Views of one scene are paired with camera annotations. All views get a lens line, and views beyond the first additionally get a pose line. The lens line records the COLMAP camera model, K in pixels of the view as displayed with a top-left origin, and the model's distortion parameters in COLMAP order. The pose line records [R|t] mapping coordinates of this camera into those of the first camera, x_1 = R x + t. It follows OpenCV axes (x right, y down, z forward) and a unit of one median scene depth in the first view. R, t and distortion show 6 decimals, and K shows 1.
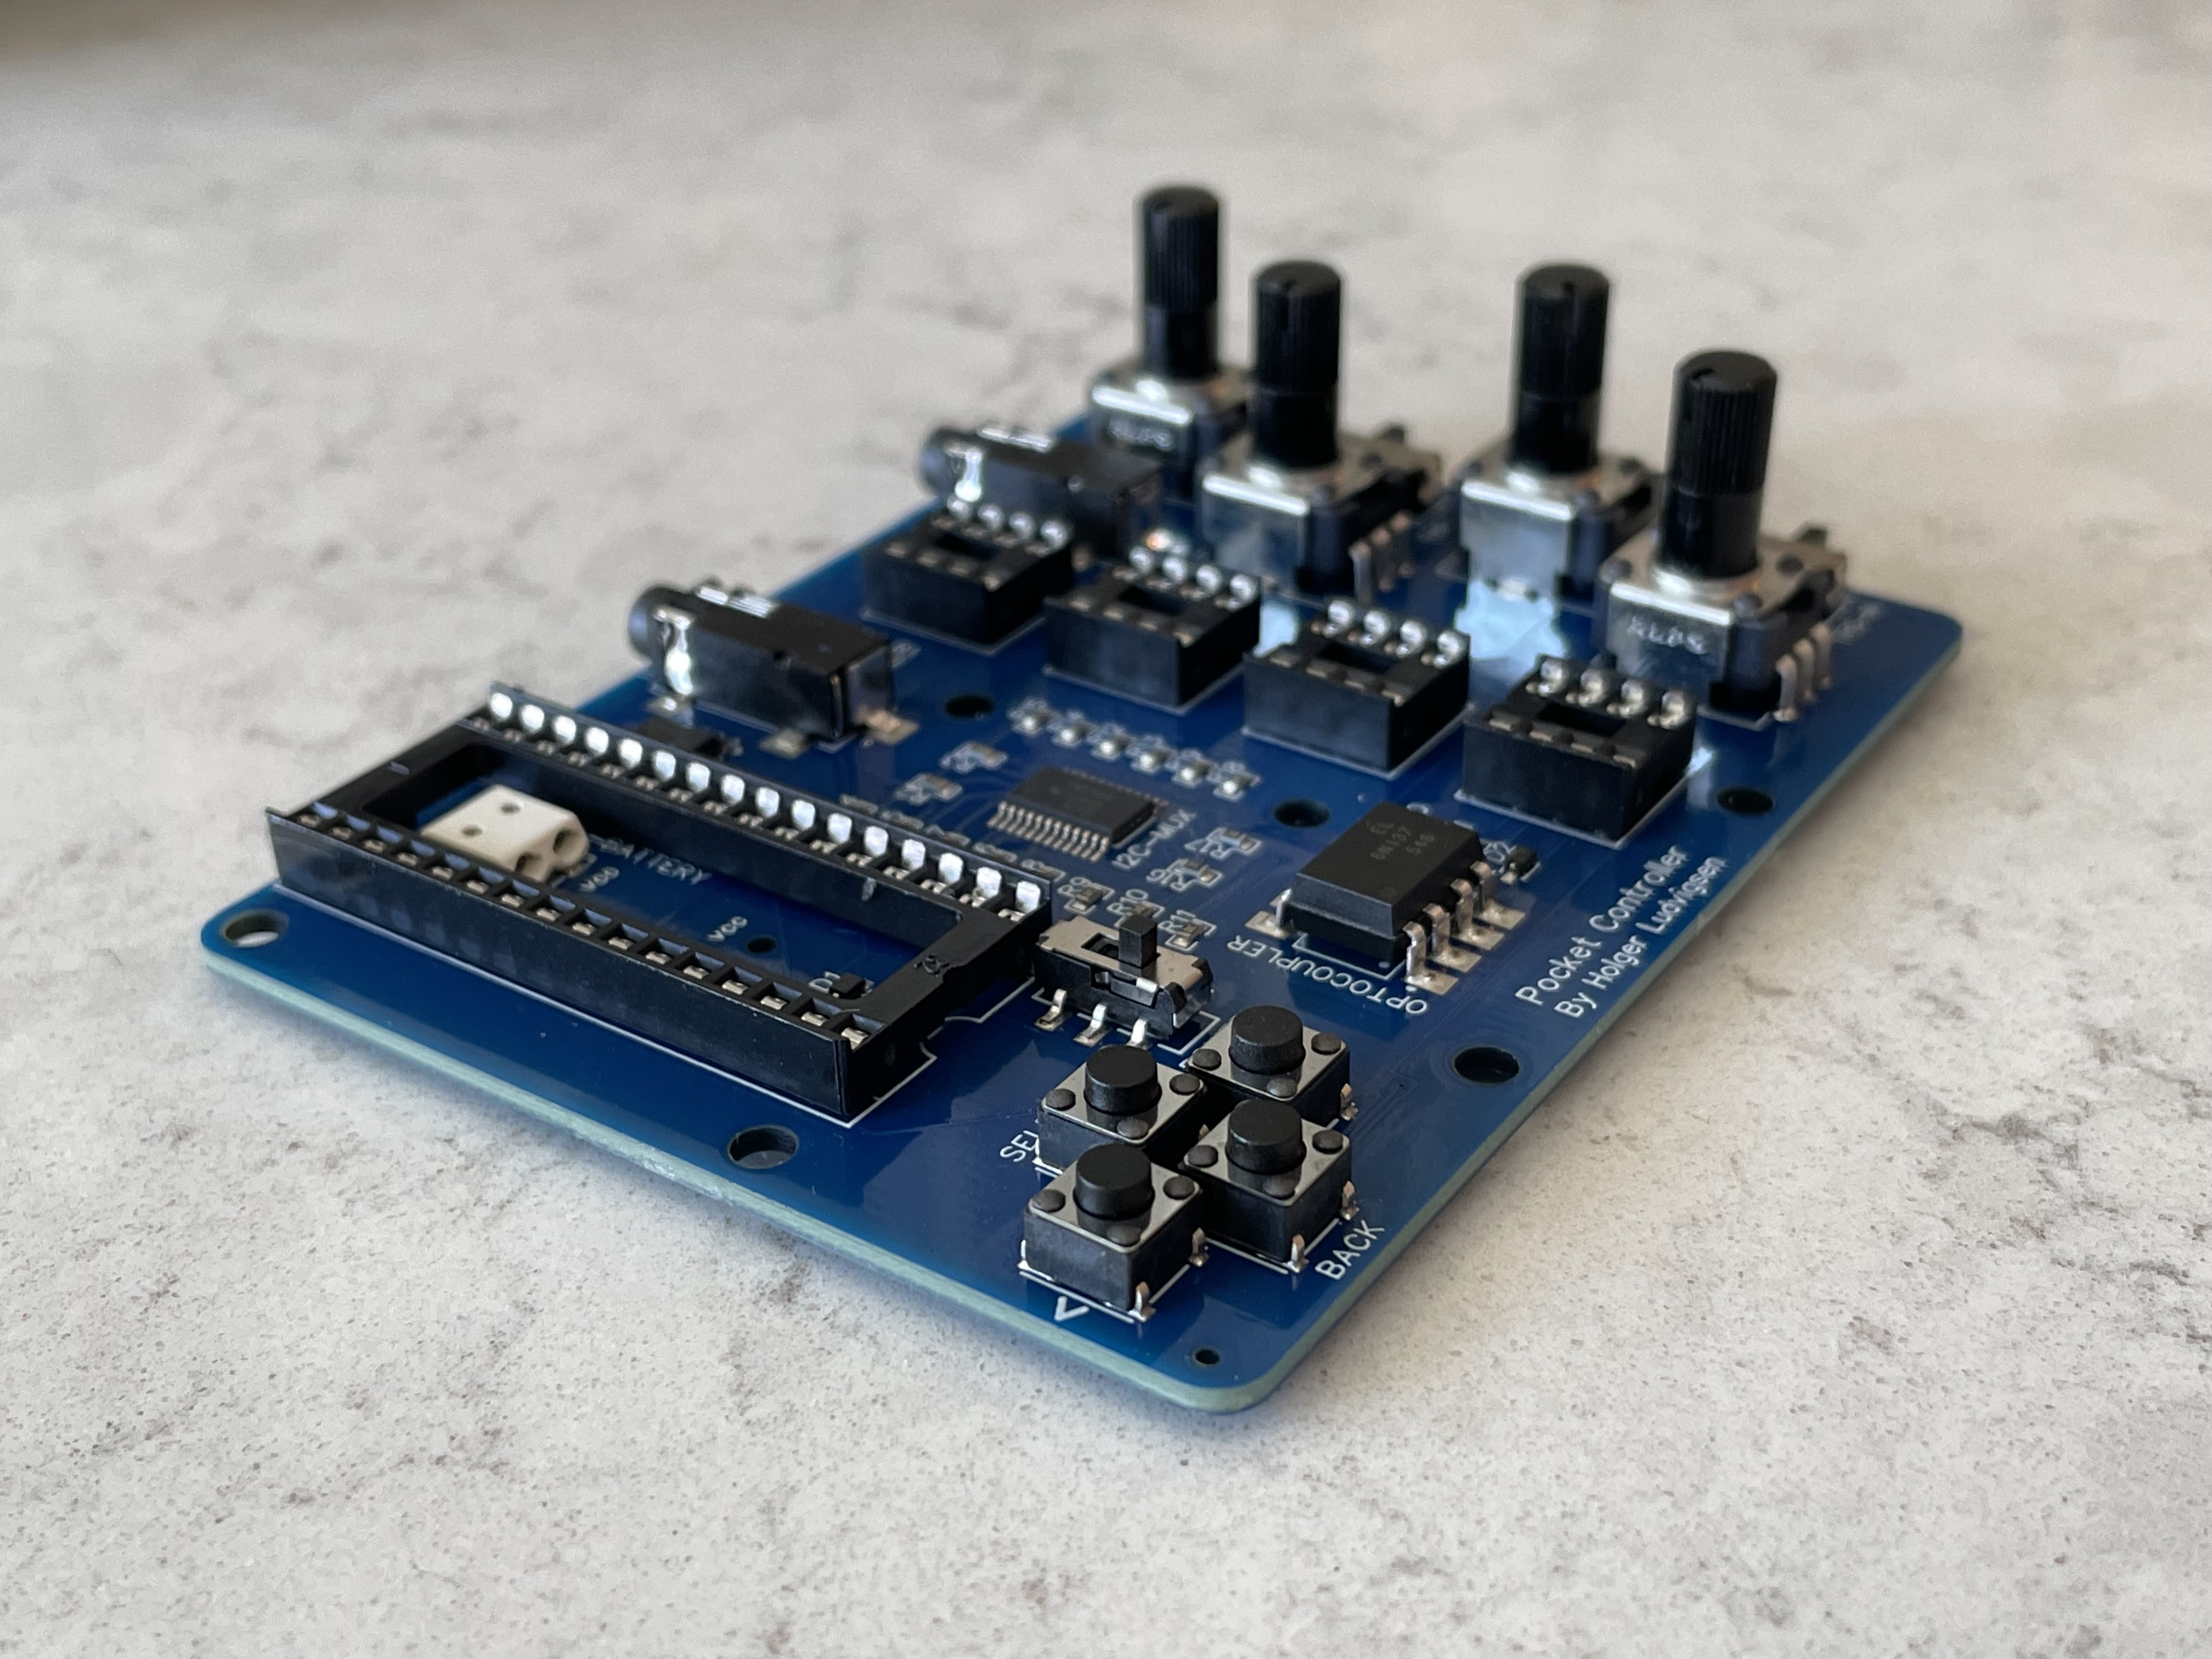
lens RADIAL K [[2898.3, 0, 1106.0], [0, 2898.3, 829.5], [0, 0, 1]] dist [0.133233, -0.011599]
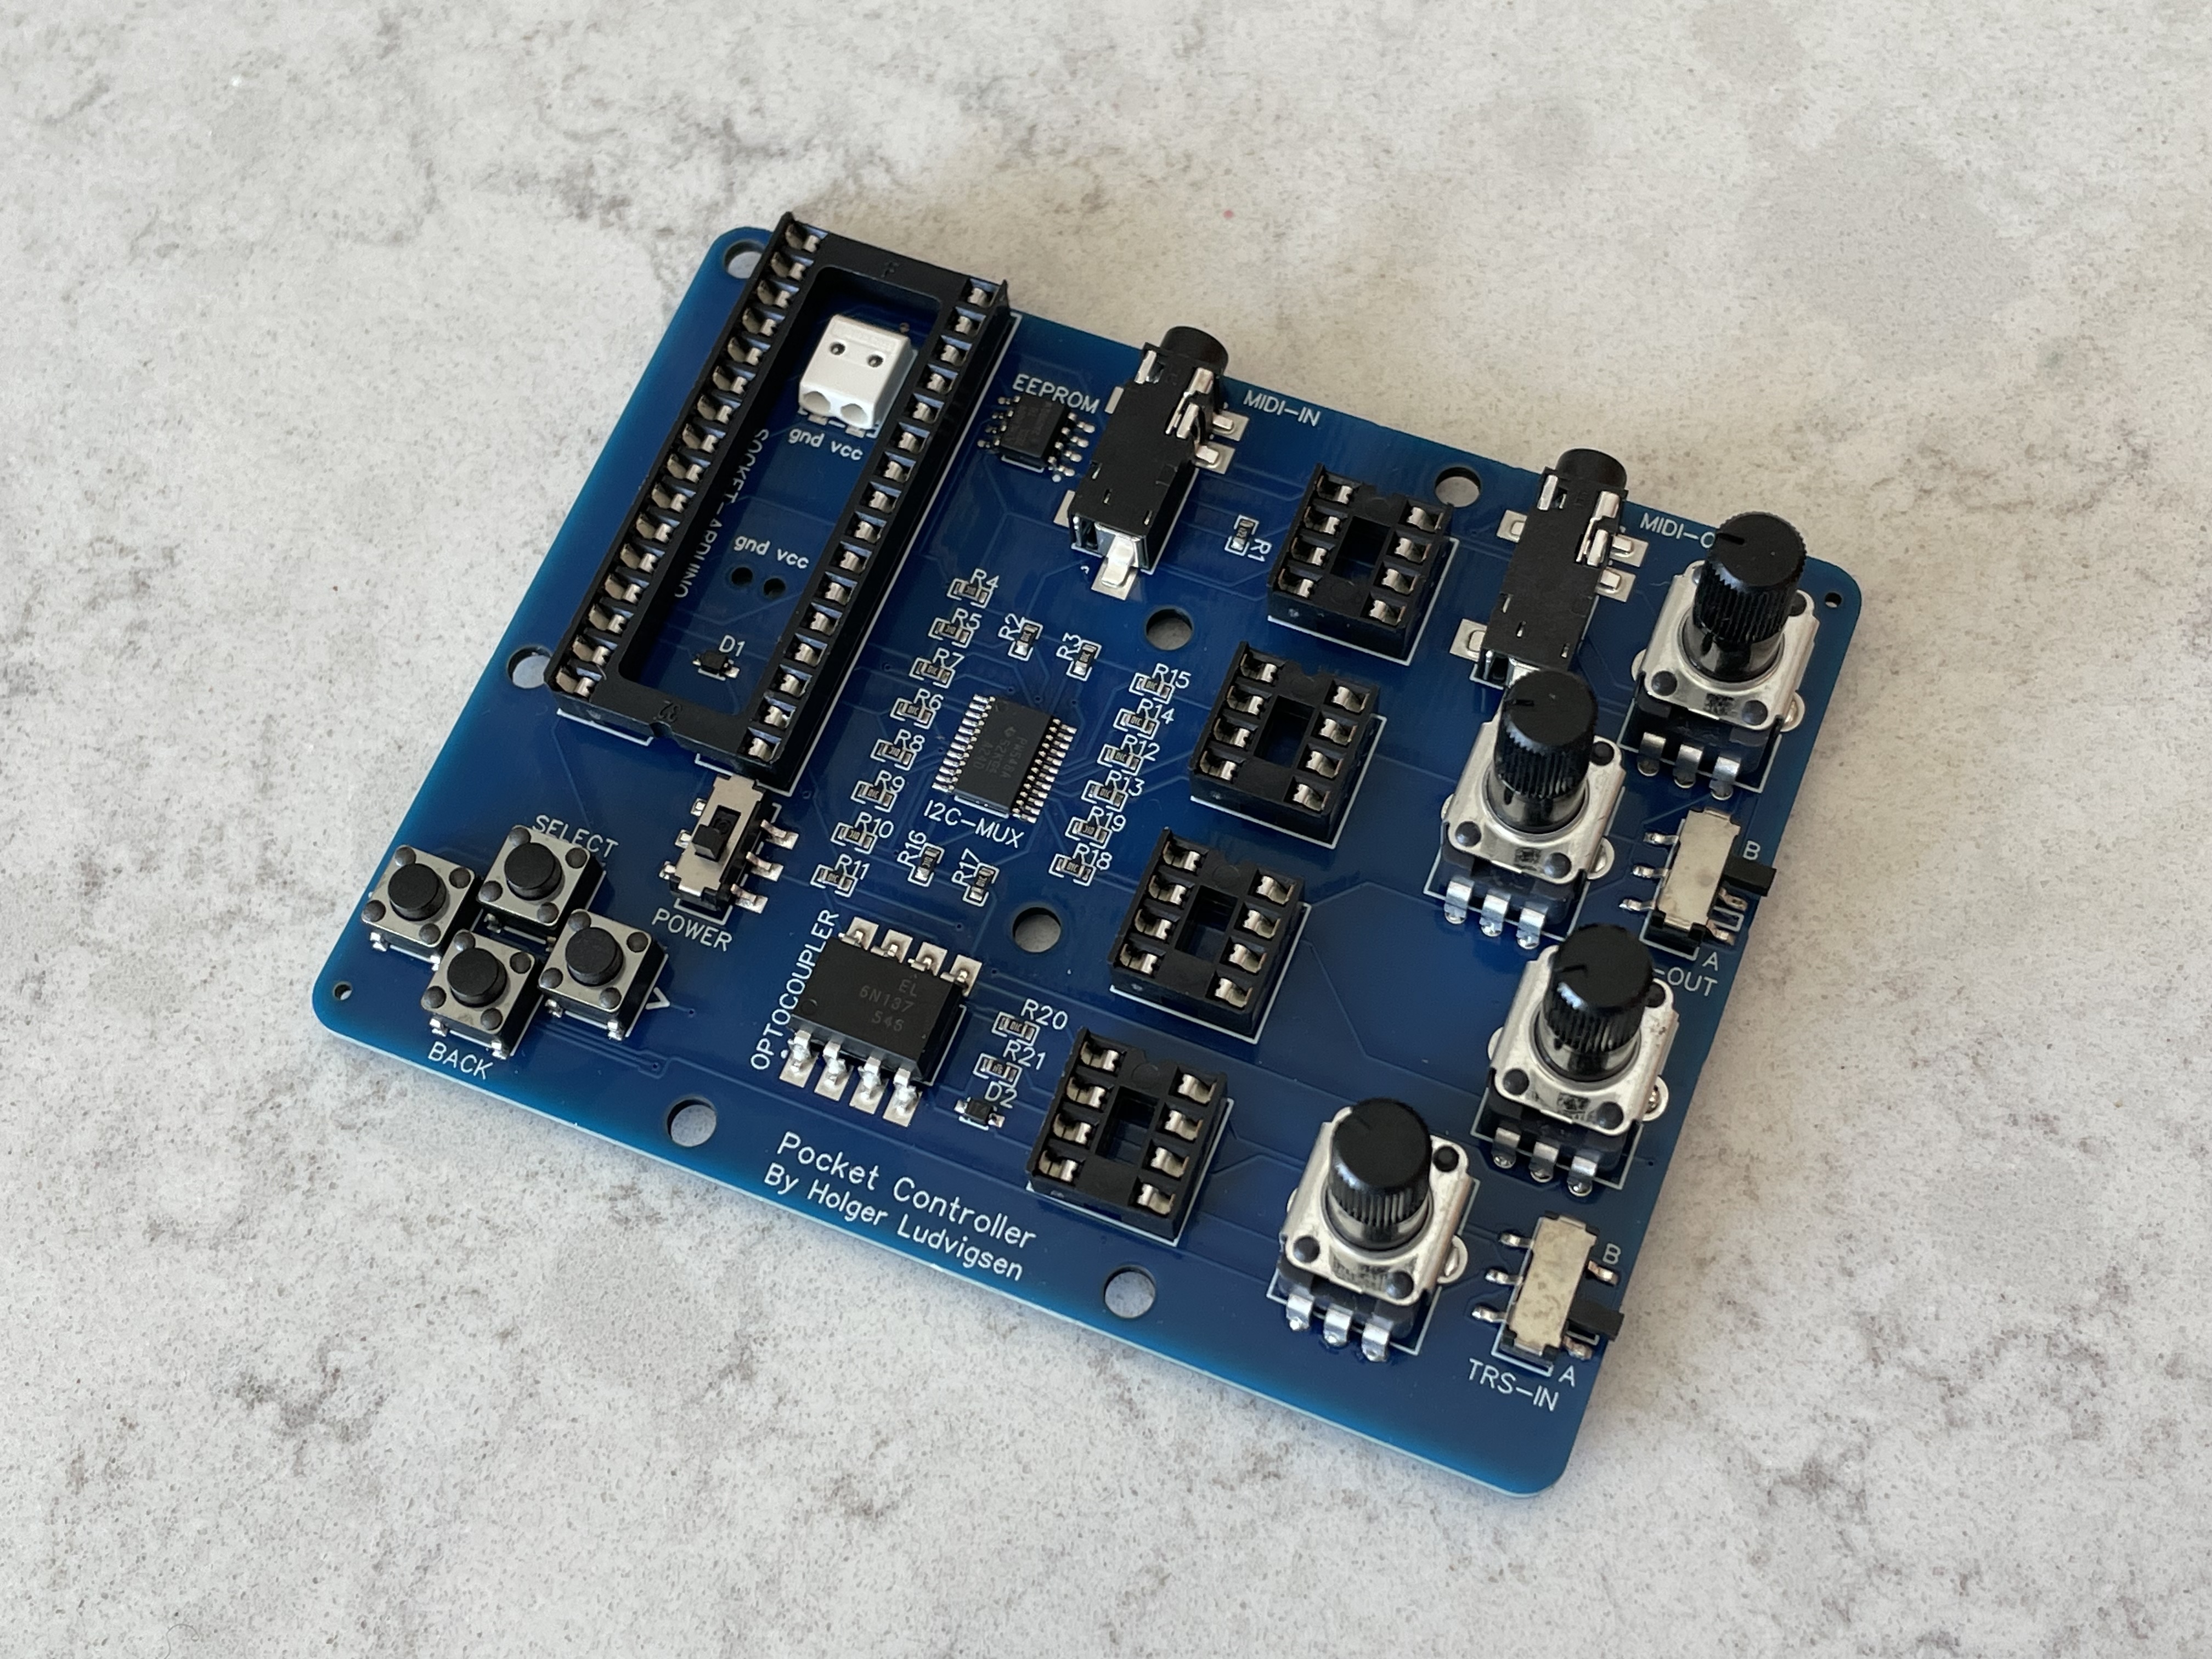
lens RADIAL K [[2898.3, 0, 1106.0], [0, 2898.3, 829.5], [0, 0, 1]] dist [0.133233, -0.011599]
pose [[0.215513, 0.903270, -0.371022, 0.503510], [-0.450743, 0.429070, 0.782771, -1.014948], [0.866248, -0.001462, 0.499613, 0.475444]]
